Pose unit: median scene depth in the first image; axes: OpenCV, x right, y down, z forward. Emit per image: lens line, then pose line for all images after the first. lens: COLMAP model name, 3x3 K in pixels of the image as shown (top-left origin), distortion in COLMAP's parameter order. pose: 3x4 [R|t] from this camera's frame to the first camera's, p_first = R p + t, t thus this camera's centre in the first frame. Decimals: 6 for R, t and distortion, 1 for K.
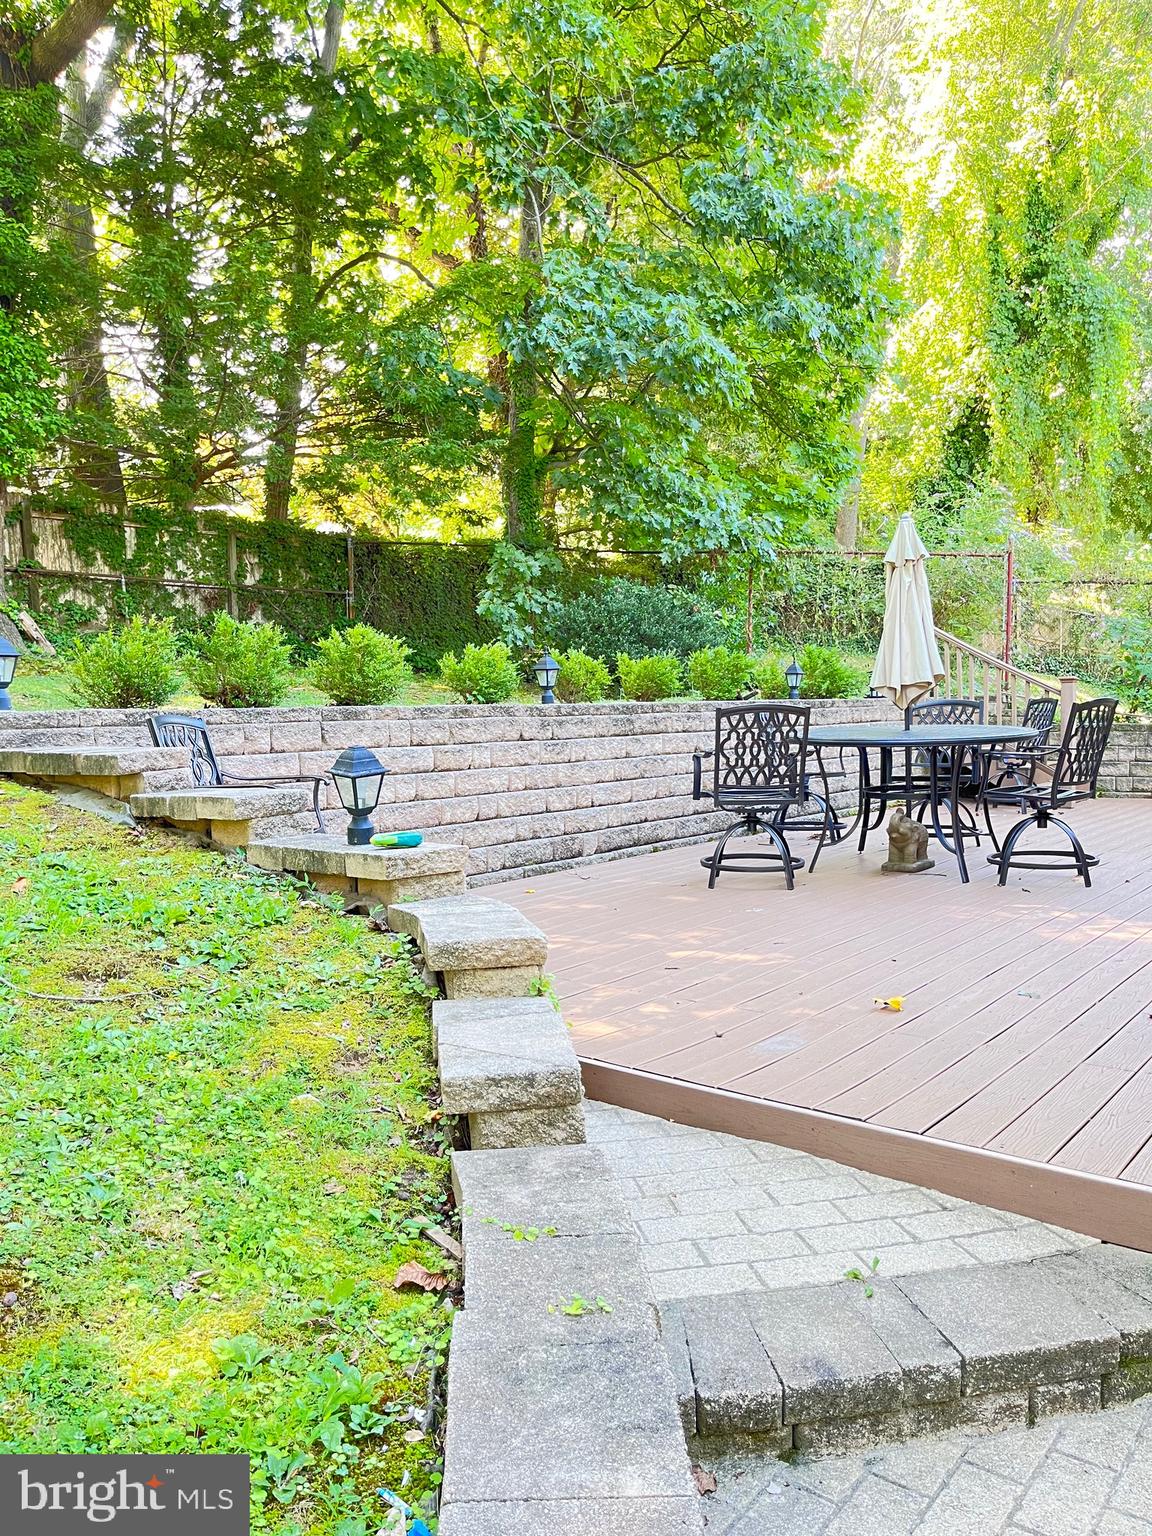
lens RADIAL K [[1139.0, 0, 578.5], [0, 1139.0, 819.0], [0, 0, 1]] dist [0.002712, -0.000562]
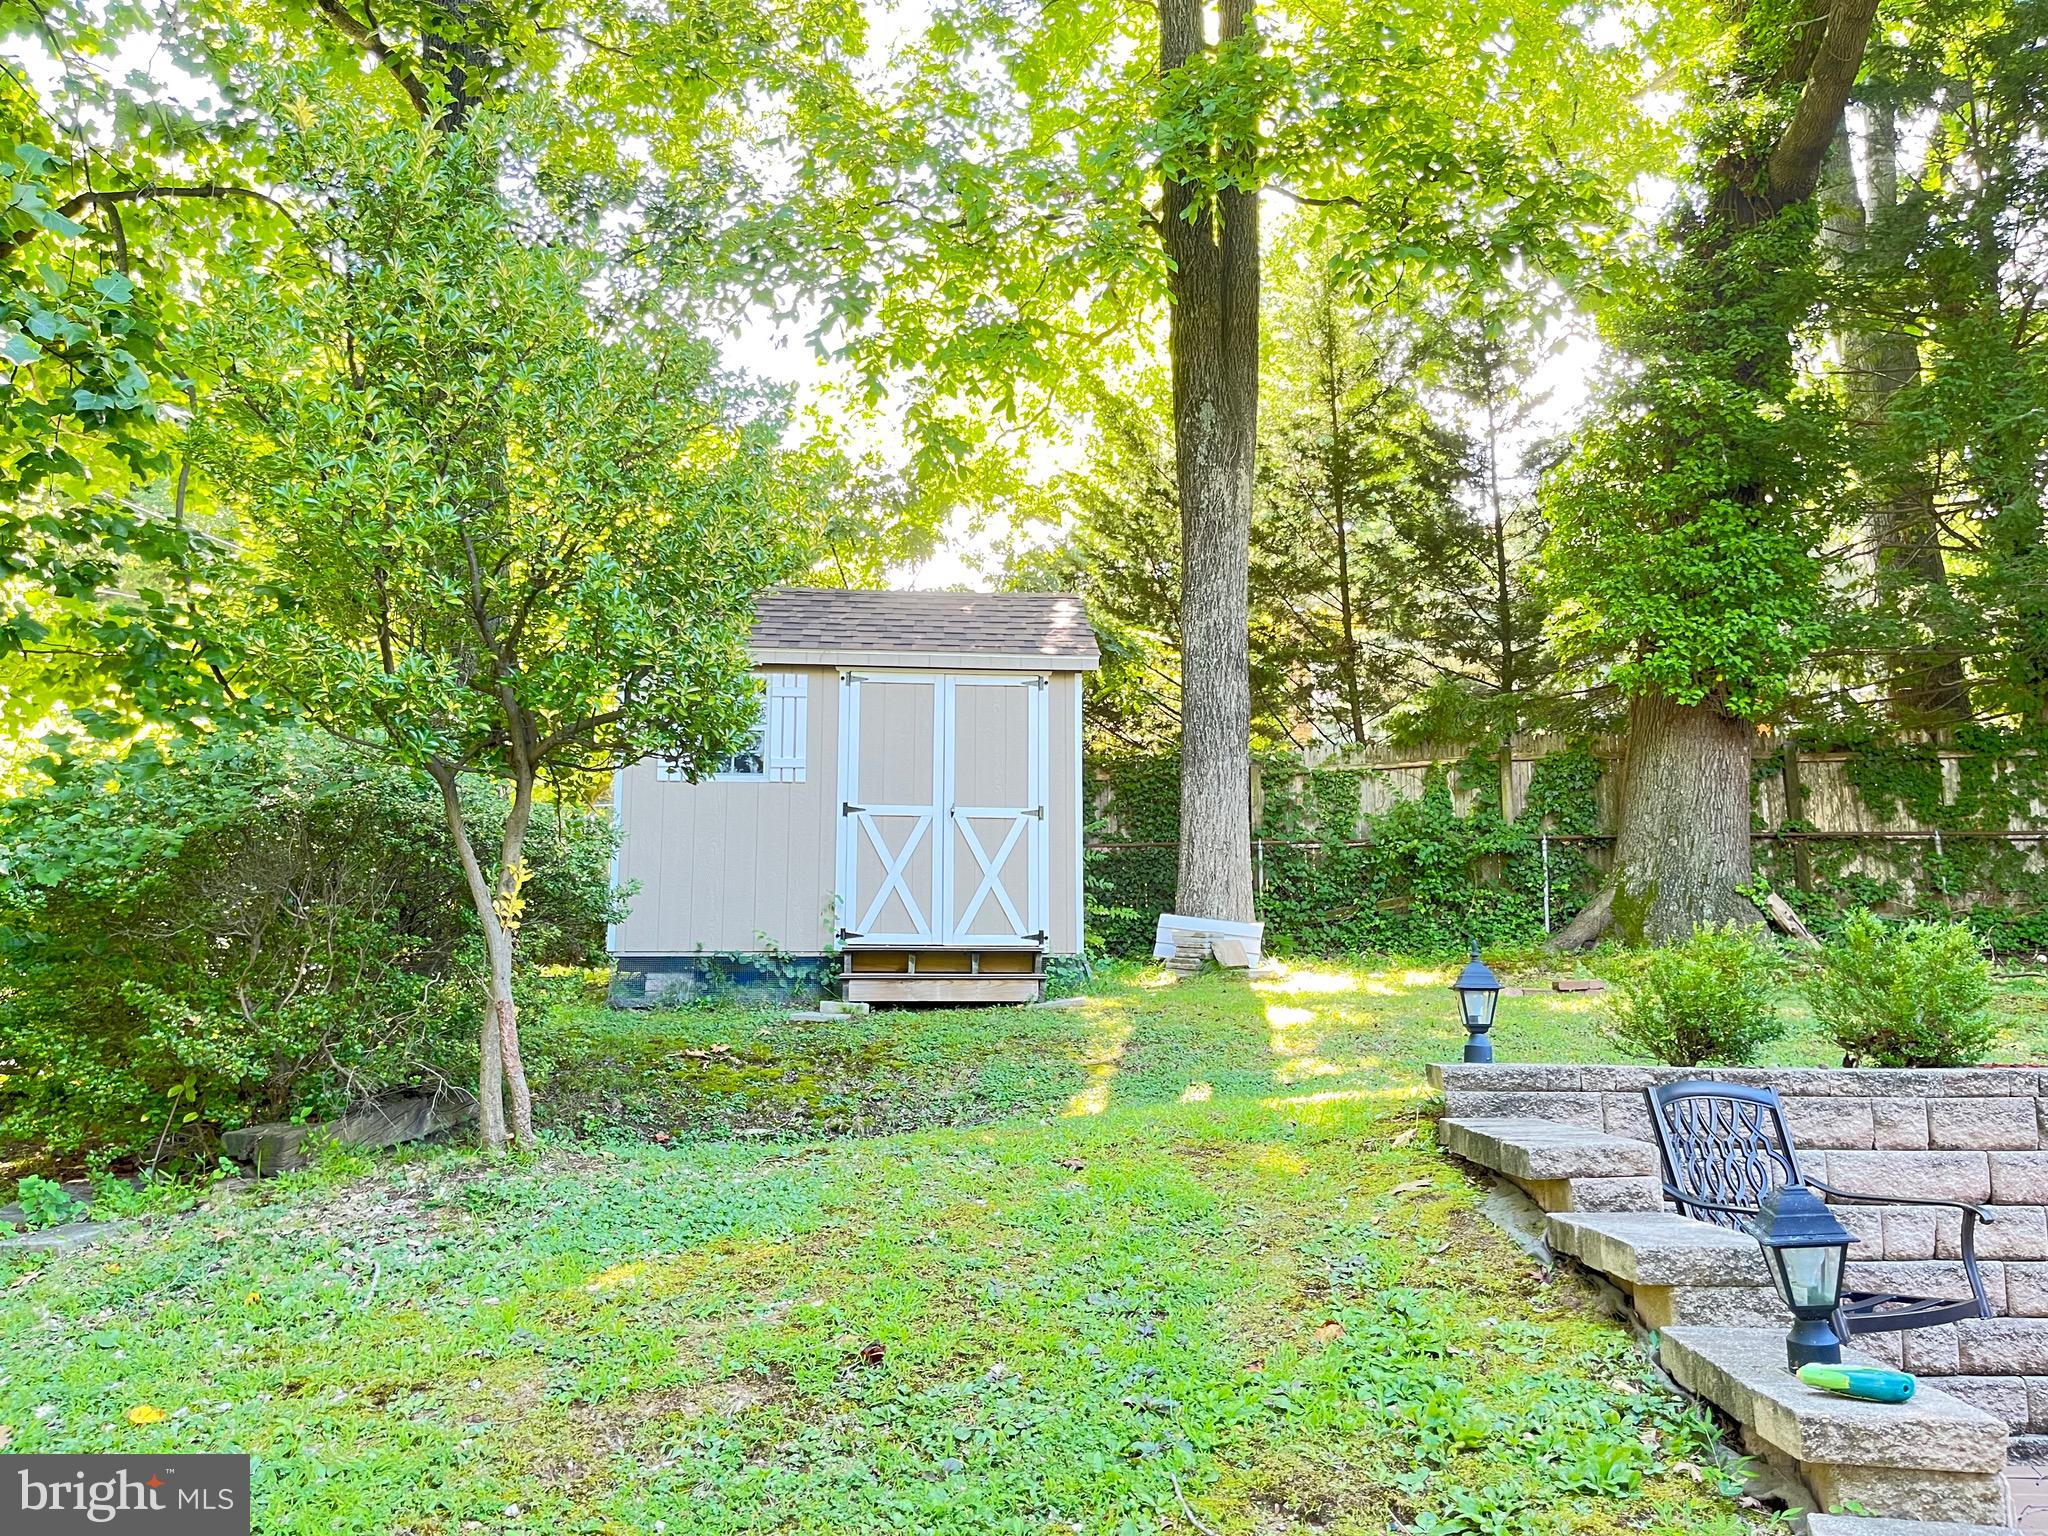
lens RADIAL K [[1550.4, 0, 1024.0], [0, 1550.4, 768.0], [0, 0, 1]] dist [0.044596, -0.062634]
pose [[0.556092, -0.109528, -0.823872, 0.062601], [-0.097024, 0.975946, -0.195233, -0.020049], [0.825438, 0.188503, 0.532089, 0.067717]]
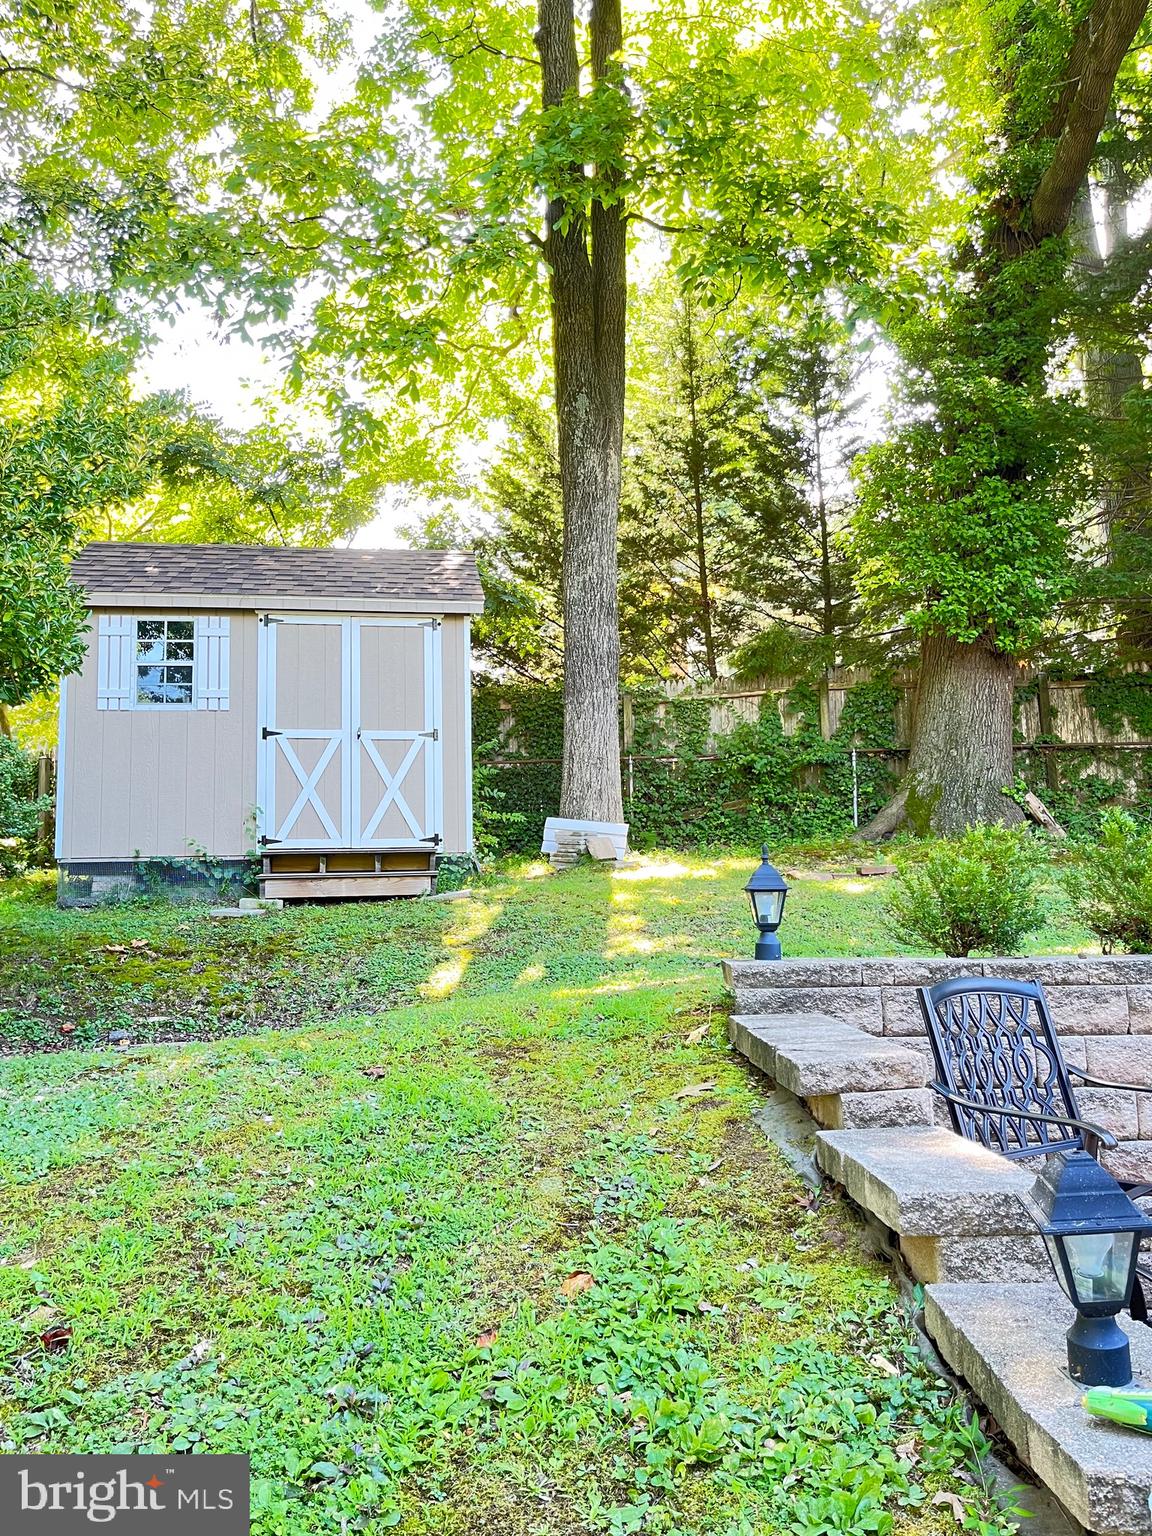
lens RADIAL K [[1162.8, 0, 580.7], [0, 1162.8, 759.6], [0, 0, 1]] dist [0.044596, -0.062634]
pose [[0.622205, -0.078194, -0.778939, 0.014617], [-0.071798, 0.985106, -0.156241, -0.034233], [0.779555, 0.153140, 0.607324, 0.141706]]
